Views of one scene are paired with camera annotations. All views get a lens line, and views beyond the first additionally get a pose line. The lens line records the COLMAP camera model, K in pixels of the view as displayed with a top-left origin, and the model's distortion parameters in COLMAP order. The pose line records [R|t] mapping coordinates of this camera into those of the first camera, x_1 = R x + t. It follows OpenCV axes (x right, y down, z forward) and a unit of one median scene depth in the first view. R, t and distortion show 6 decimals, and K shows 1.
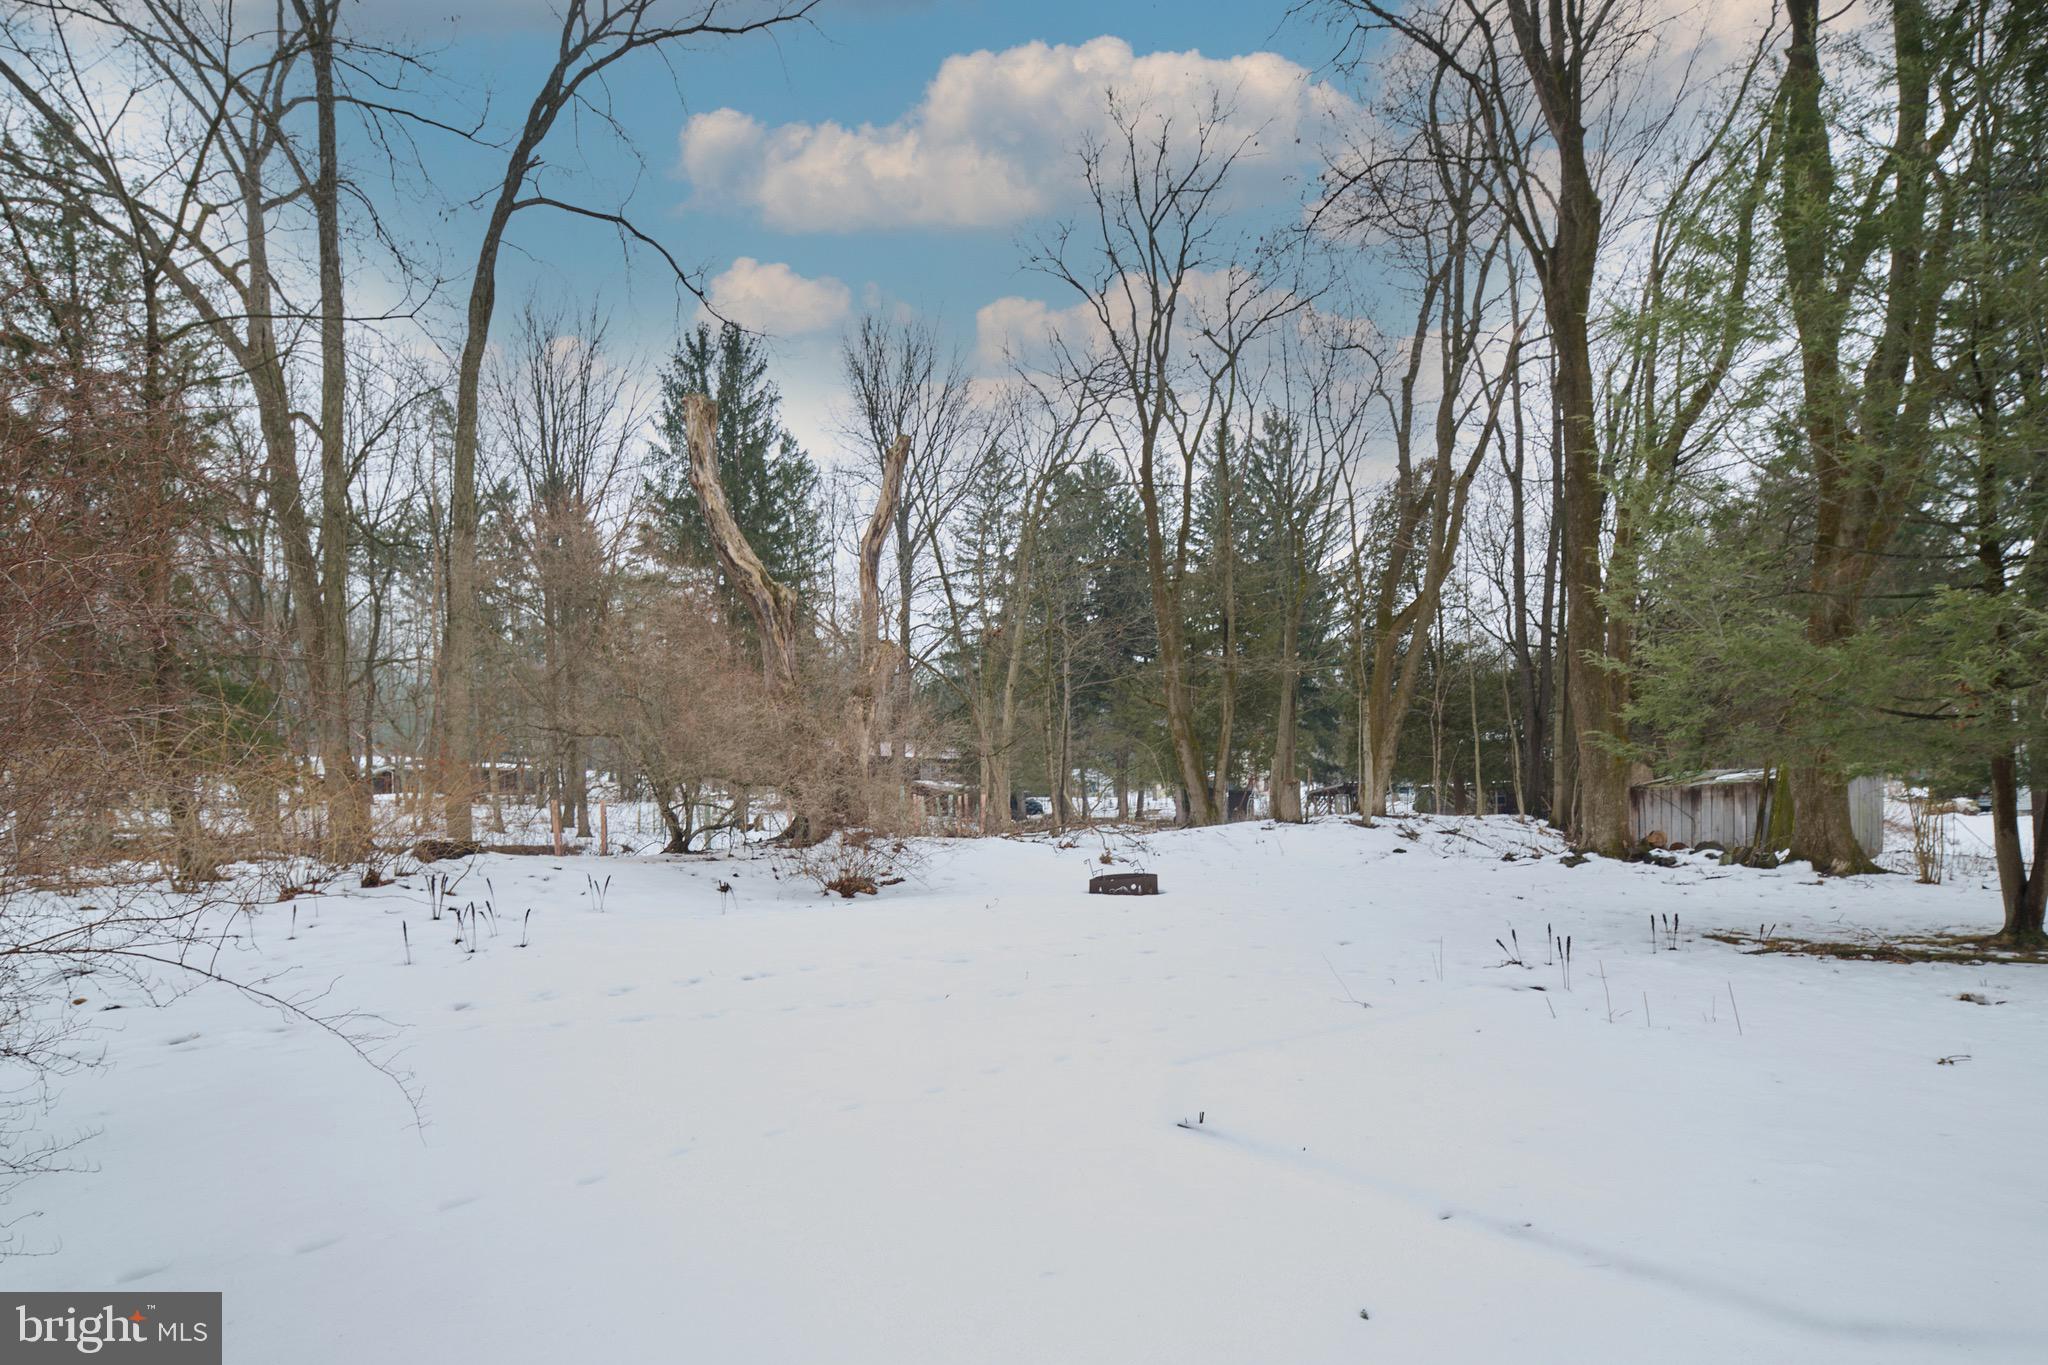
lens RADIAL K [[1091.0, 0, 1001.6], [0, 1091.0, 843.9], [0, 0, 1]] dist [-0.003447, 0.000087]
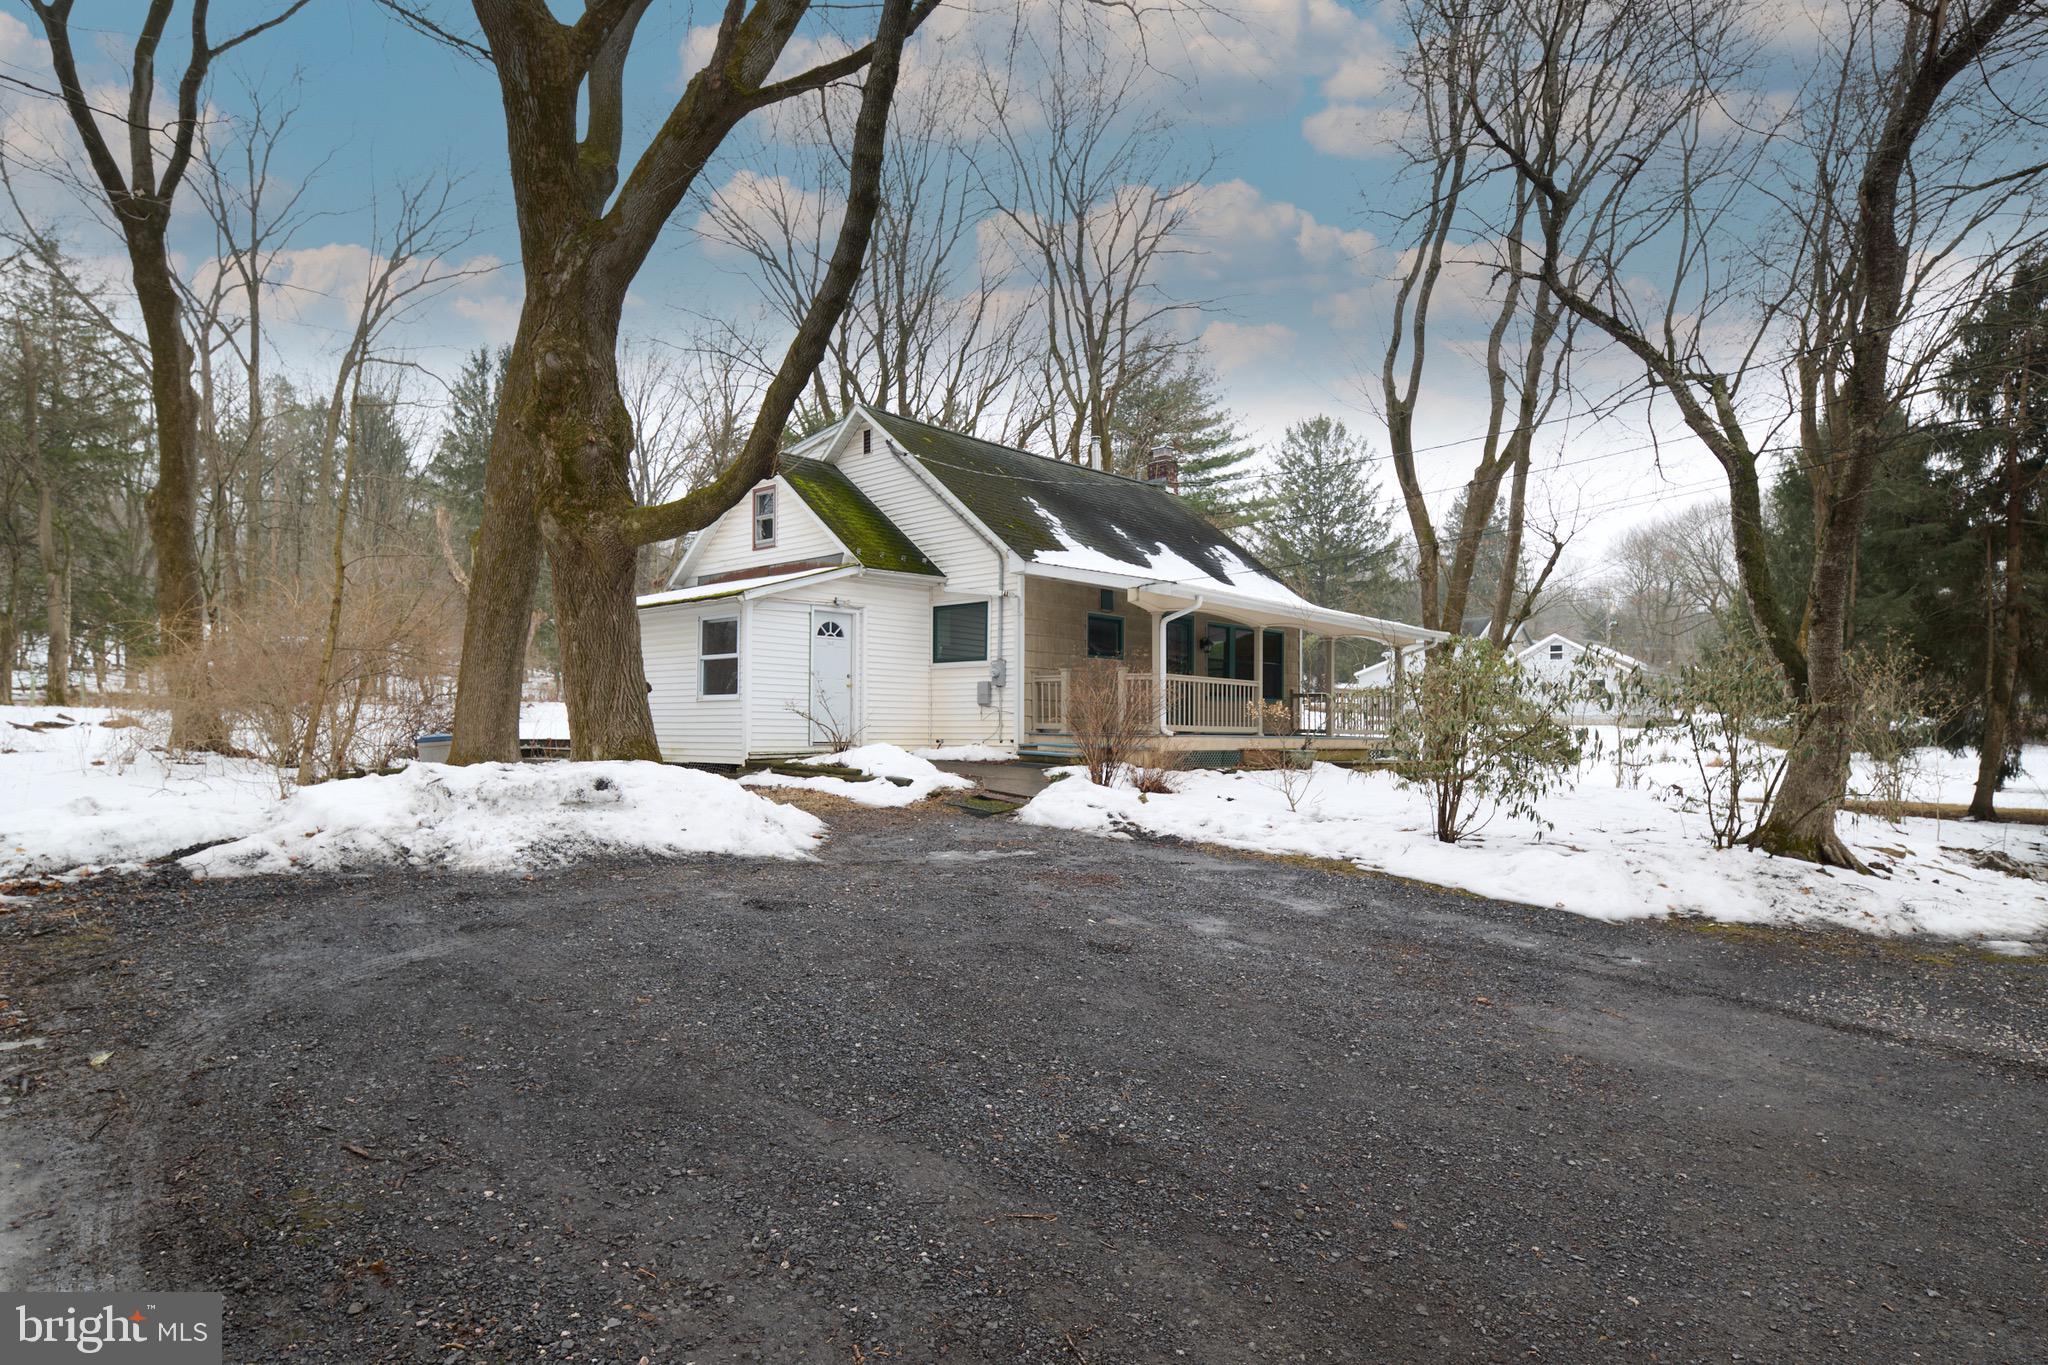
lens RADIAL K [[1091.0, 0, 1018.1], [0, 1091.0, 698.7], [0, 0, 1]] dist [-0.003447, 0.000087]
pose [[0.985917, 0.029200, 0.164668, 0.384211], [-0.025269, 0.999345, -0.025915, 0.017109], [-0.165316, 0.021389, 0.986009, -1.022907]]
